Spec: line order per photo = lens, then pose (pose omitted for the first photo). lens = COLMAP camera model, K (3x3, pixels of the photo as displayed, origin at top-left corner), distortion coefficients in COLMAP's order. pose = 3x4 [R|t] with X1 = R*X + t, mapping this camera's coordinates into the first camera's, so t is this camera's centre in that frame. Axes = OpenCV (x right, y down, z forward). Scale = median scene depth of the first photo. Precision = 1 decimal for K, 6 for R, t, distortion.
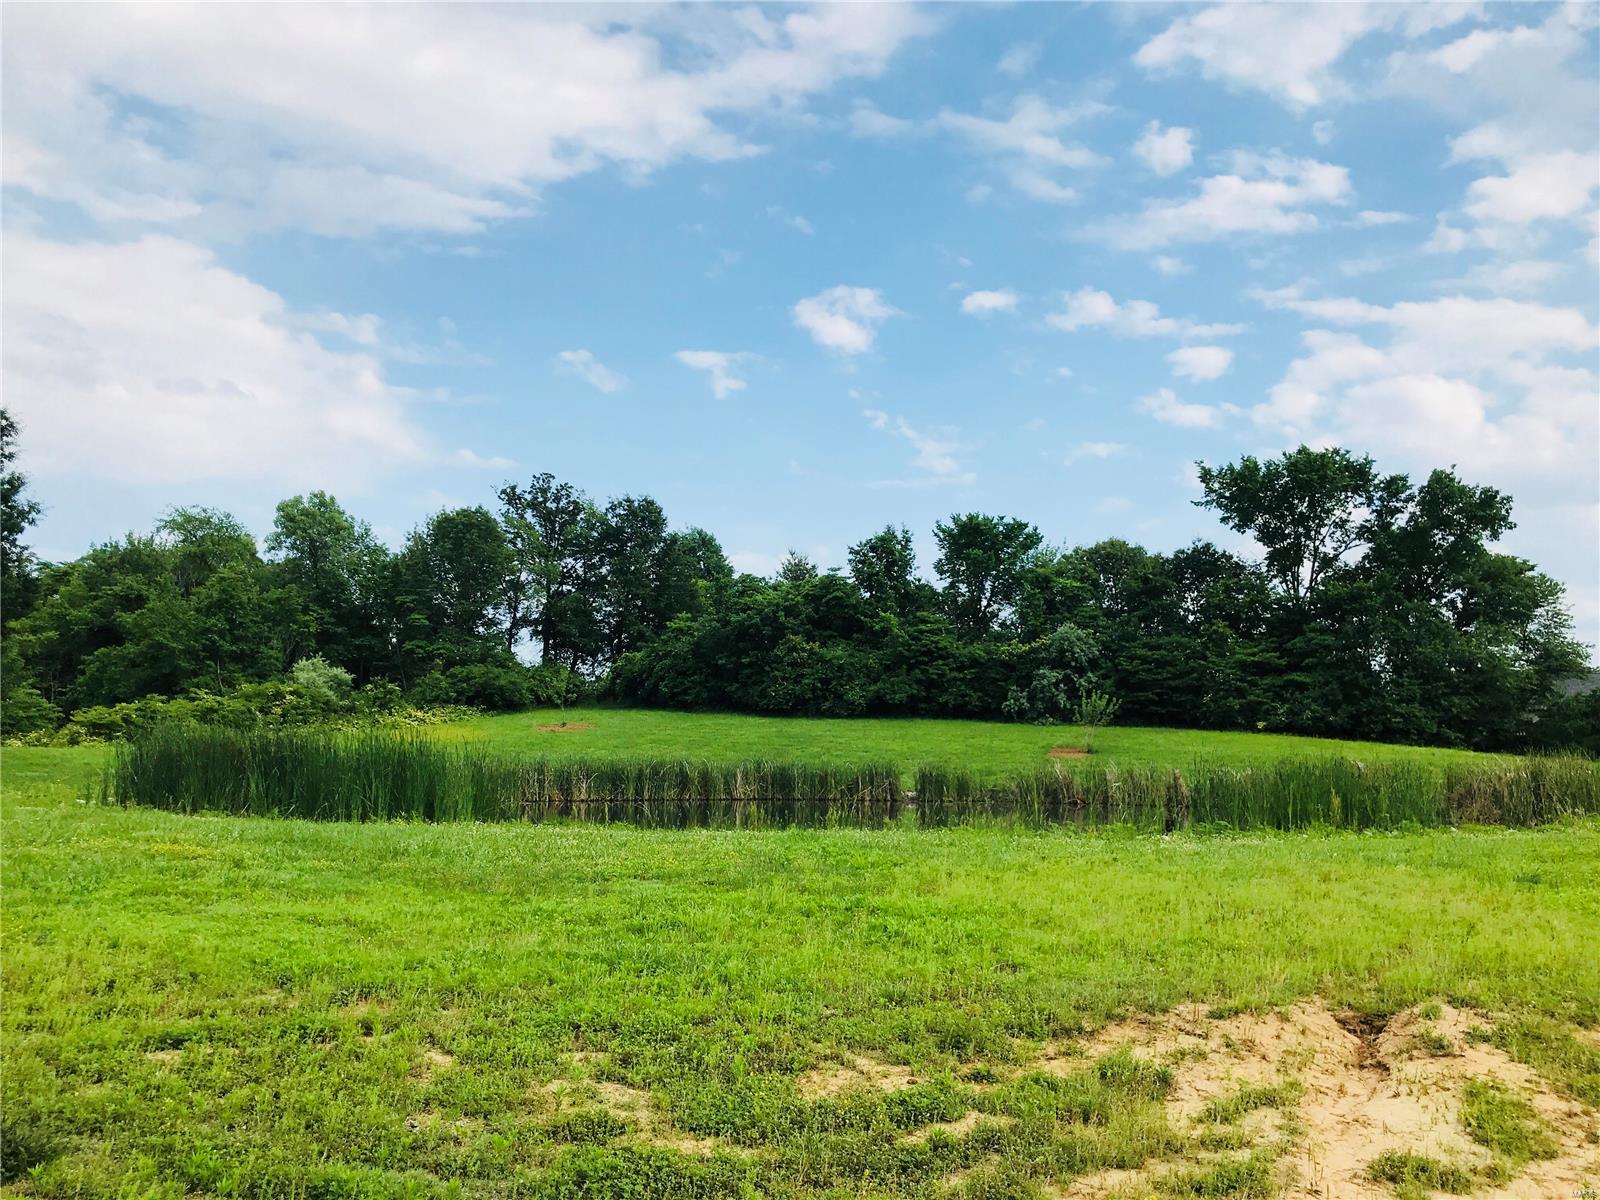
lens RADIAL K [[1304.3, 0, 756.3], [0, 1304.3, 579.3], [0, 0, 1]] dist [0.022736, -0.050367]
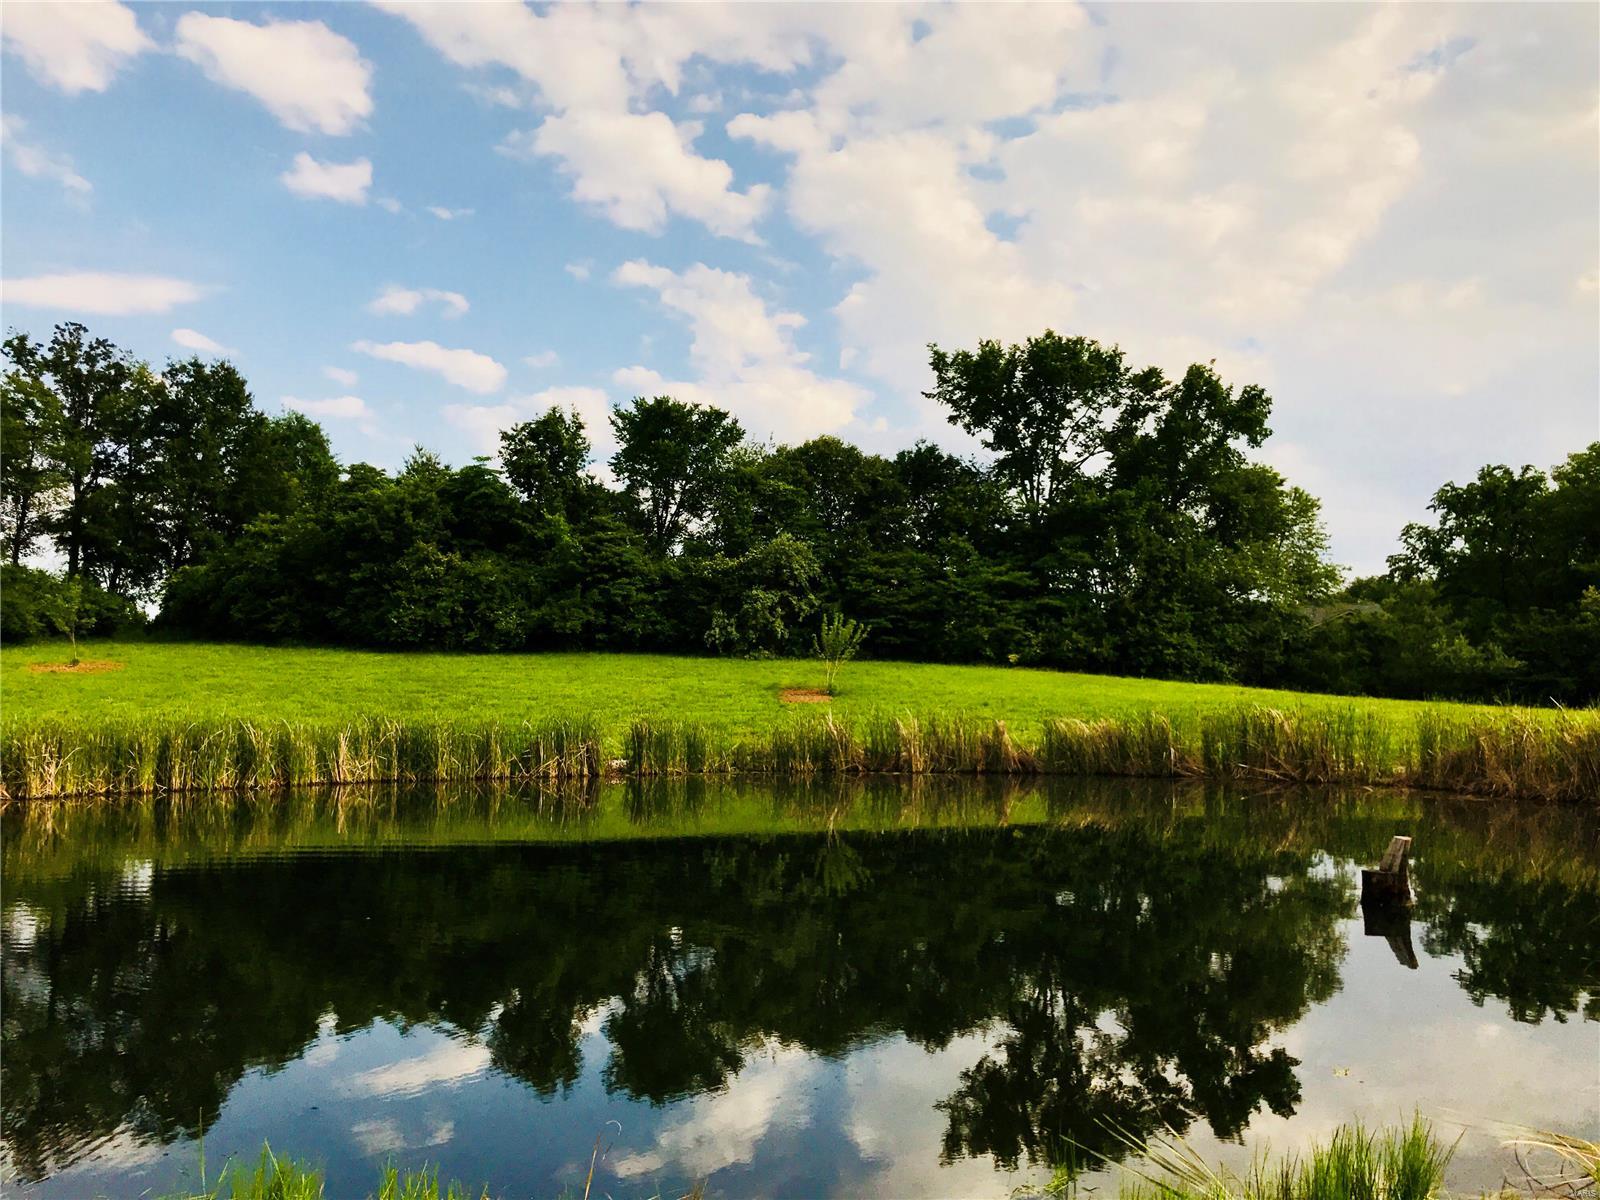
lens RADIAL K [[1304.3, 0, 776.7], [0, 1304.3, 585.1], [0, 0, 1]] dist [0.022736, -0.050367]
pose [[0.954635, 0.010976, 0.297577, -0.001630], [-0.026298, 0.998523, 0.047534, 0.026436], [-0.296616, -0.053203, 0.953514, 0.229624]]
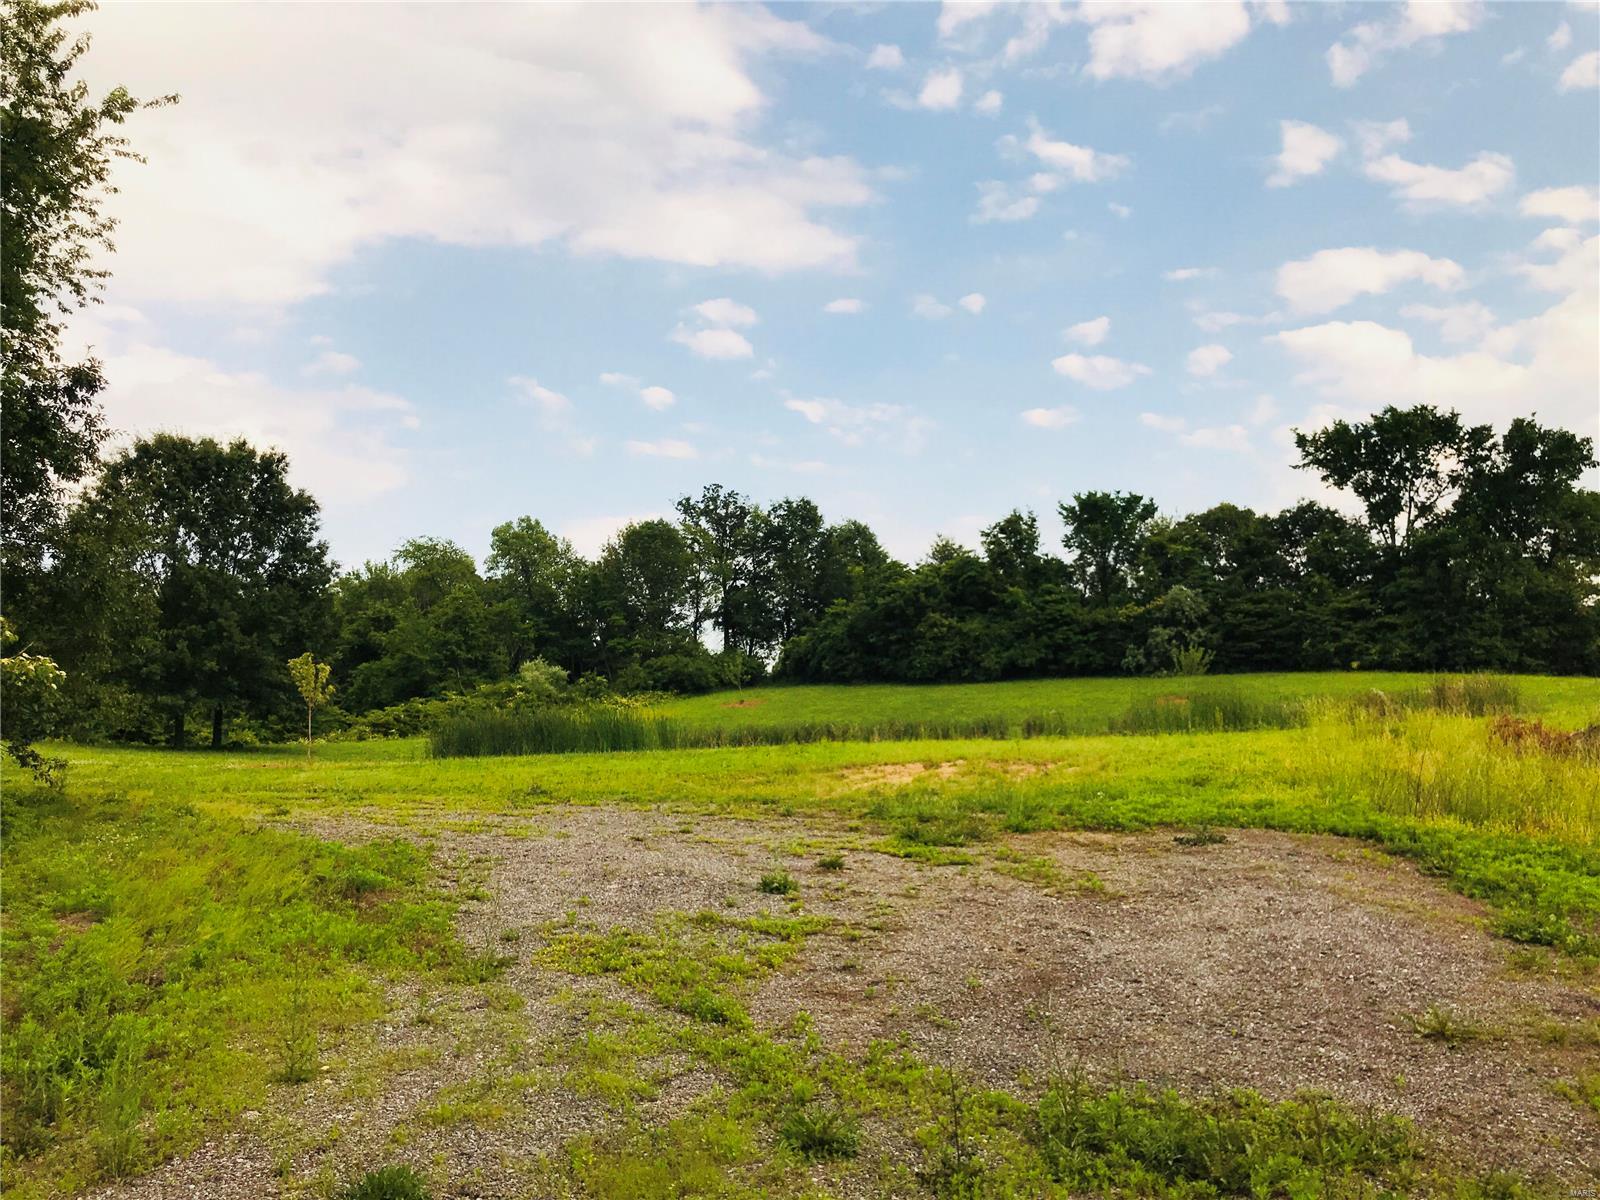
lens RADIAL K [[1304.3, 0, 733.4], [0, 1304.3, 566.1], [0, 0, 1]] dist [0.022736, -0.050367]
pose [[0.984217, -0.077846, -0.158924, 0.040421], [0.079219, 0.996855, 0.002316, -0.014949], [0.158243, -0.014869, 0.987288, -0.163379]]
